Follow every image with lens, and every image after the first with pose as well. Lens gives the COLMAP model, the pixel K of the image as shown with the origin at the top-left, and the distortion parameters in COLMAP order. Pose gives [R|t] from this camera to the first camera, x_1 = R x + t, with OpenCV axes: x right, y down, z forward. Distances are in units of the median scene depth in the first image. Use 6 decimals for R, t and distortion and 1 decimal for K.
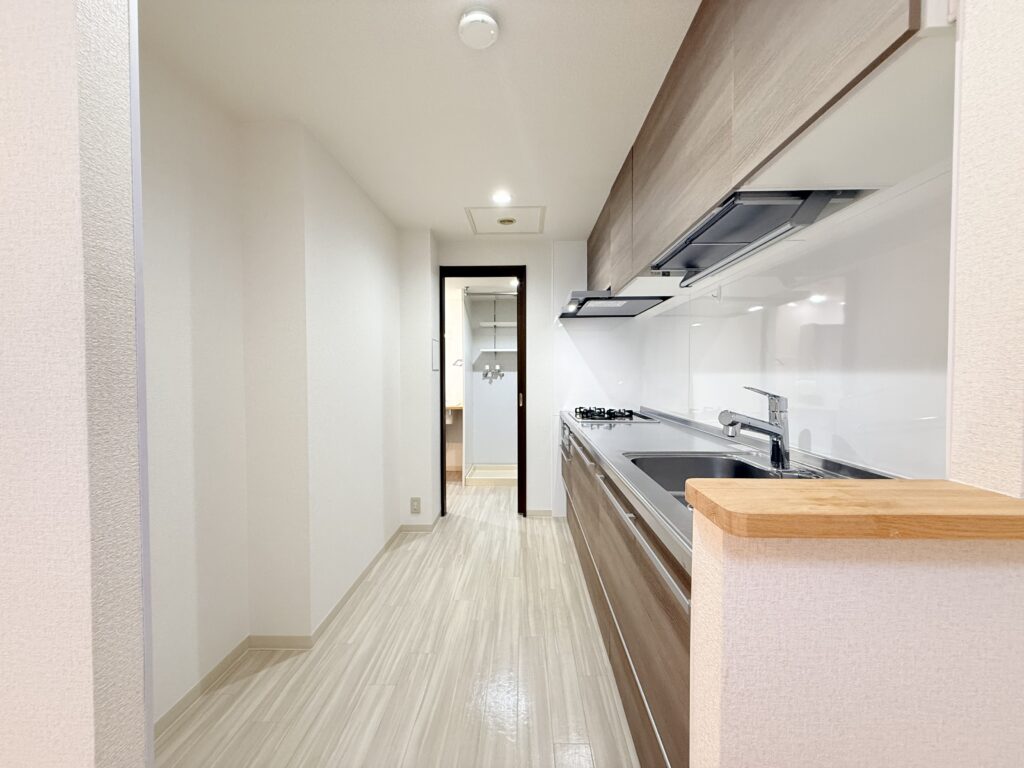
lens RADIAL K [[405.2, 0, 507.6], [0, 405.2, 382.0], [0, 0, 1]] dist [0.002021, -0.000002]
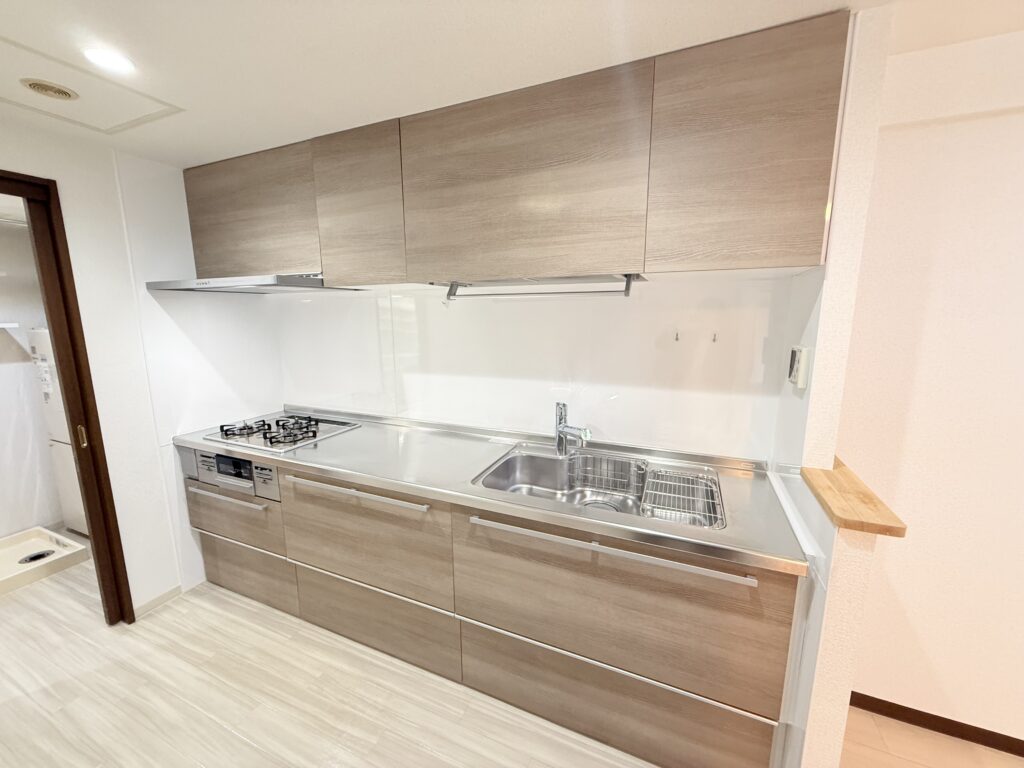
lens RADIAL K [[405.2, 0, 508.0], [0, 405.2, 381.9], [0, 0, 1]] dist [0.002021, -0.000002]
pose [[0.367422, -0.156820, 0.916738, -0.269842], [0.027499, 0.987083, 0.157832, -0.109314], [-0.929648, -0.032781, 0.366988, 0.289057]]
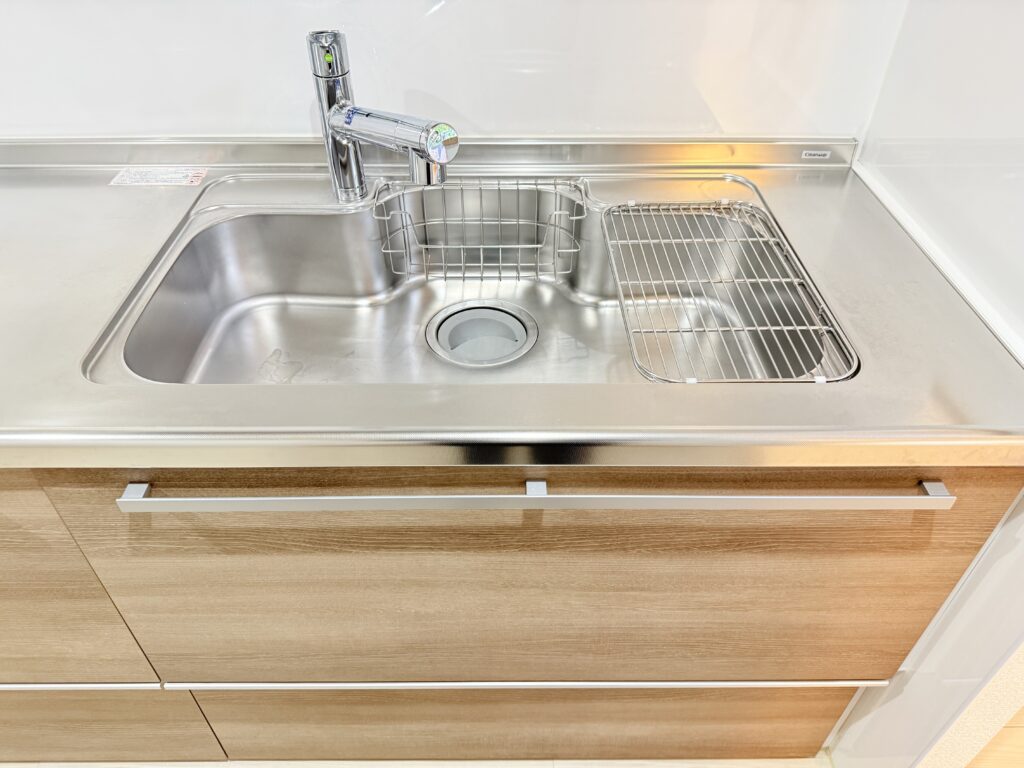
lens RADIAL K [[720.7, 0, 510.6], [0, 720.7, 384.8], [0, 0, 1]] dist [-0.004381, -0.003528]
pose [[-0.055232, -0.646067, 0.761280, -0.050048], [0.018247, 0.761663, 0.647716, -0.068088], [-0.998307, 0.049666, -0.030280, 0.367379]]
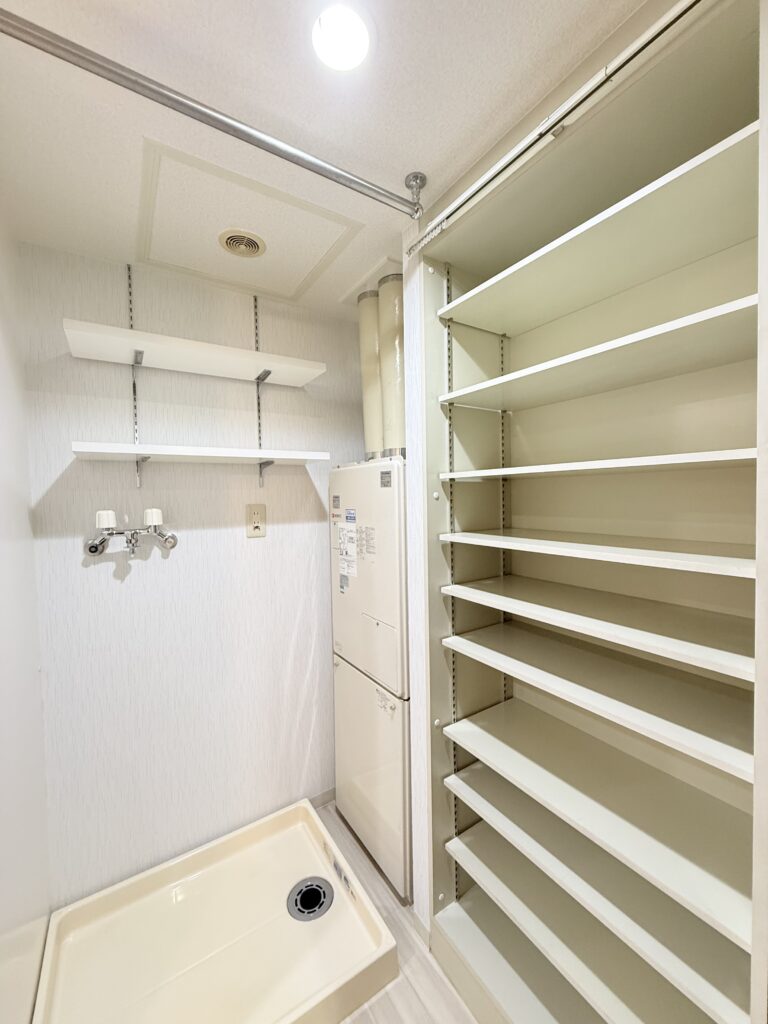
lens RADIAL K [[405.2, 0, 380.2], [0, 405.2, 515.9], [0, 0, 1]] dist [0.002021, -0.000002]
pose [[0.810440, -0.038820, 0.584534, -0.092865], [0.028967, 0.999237, 0.026199, -0.061790], [-0.585105, -0.004301, 0.810946, 1.092318]]
